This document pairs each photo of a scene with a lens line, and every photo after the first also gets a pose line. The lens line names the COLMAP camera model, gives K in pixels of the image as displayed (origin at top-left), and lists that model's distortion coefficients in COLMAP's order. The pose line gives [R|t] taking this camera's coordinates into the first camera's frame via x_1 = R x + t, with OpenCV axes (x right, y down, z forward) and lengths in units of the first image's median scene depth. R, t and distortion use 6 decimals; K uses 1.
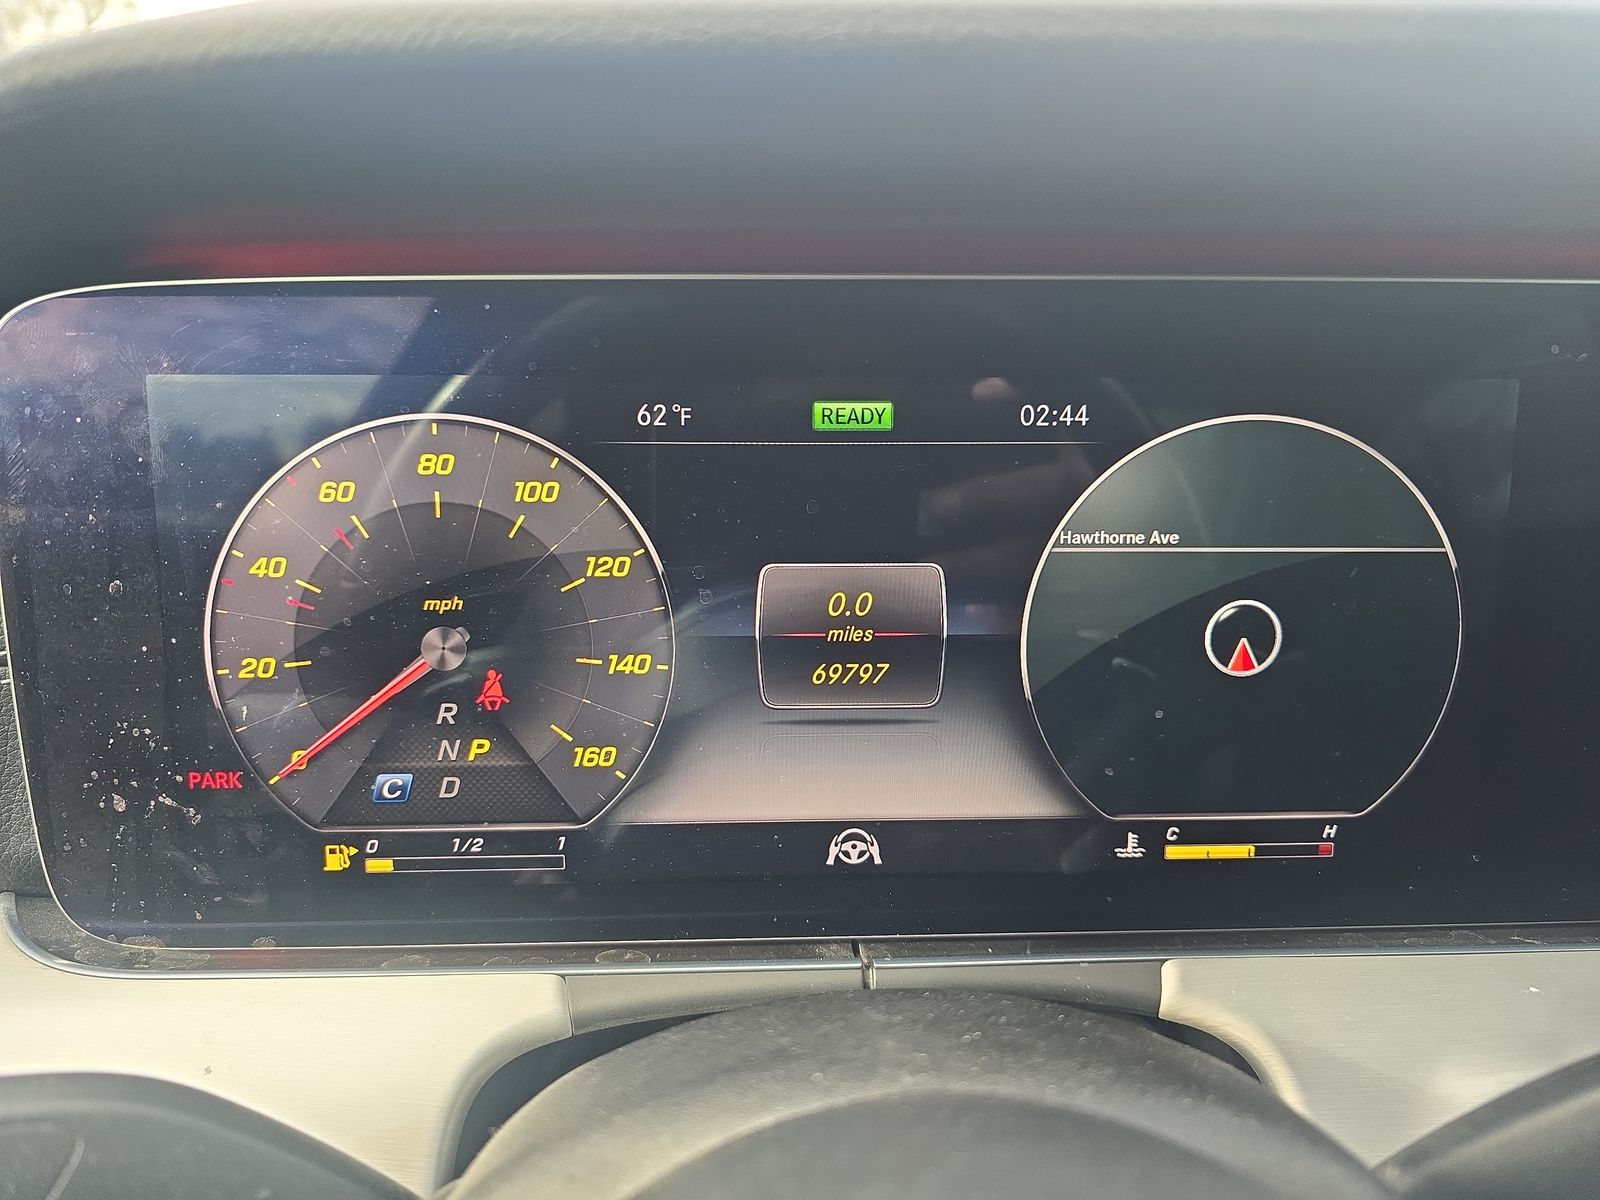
lens RADIAL K [[1084.4, 0, 793.0], [0, 1084.4, 601.2], [0, 0, 1]] dist [0.037053, -0.024659]
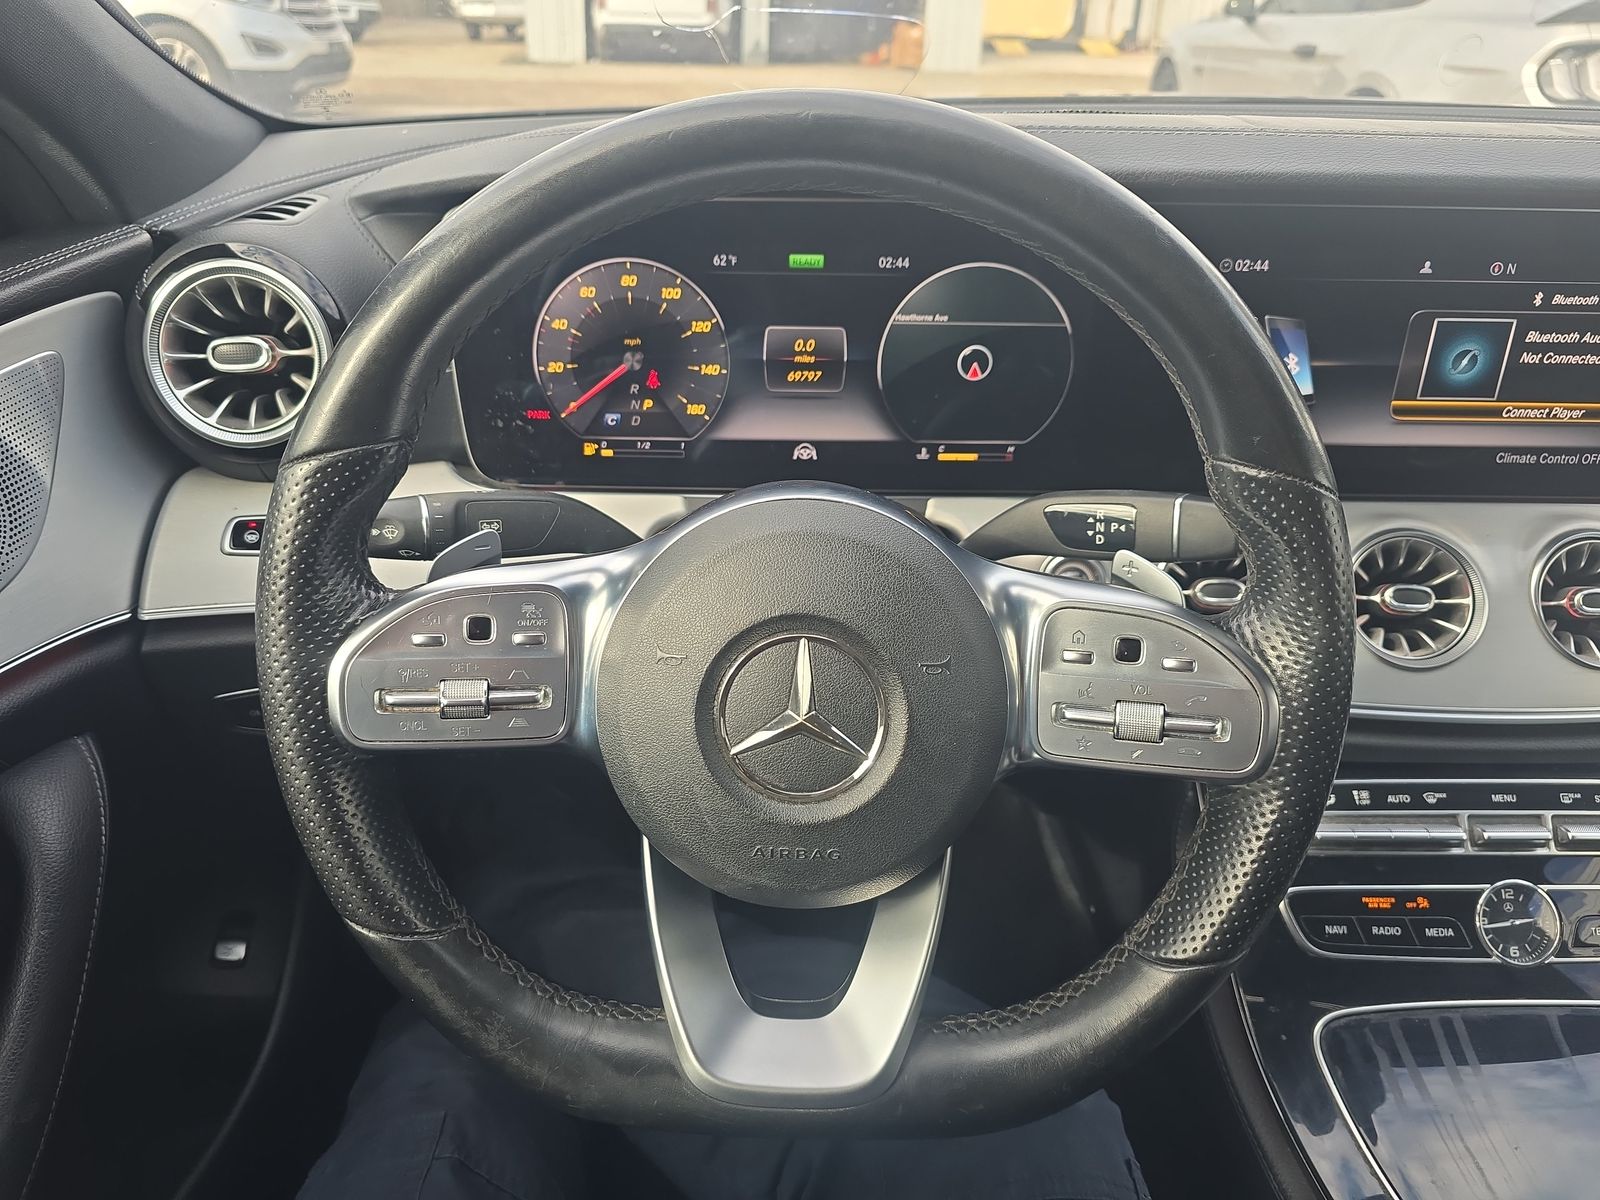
lens RADIAL K [[1046.1, 0, 800.0], [0, 1046.1, 600.0], [0, 0, 1]] dist [0.045333, -0.002962]
pose [[0.999641, 0.023487, -0.012911, 0.085261], [-0.019230, 0.964085, 0.264895, -0.066467], [0.018669, -0.264552, 0.964191, -1.320649]]
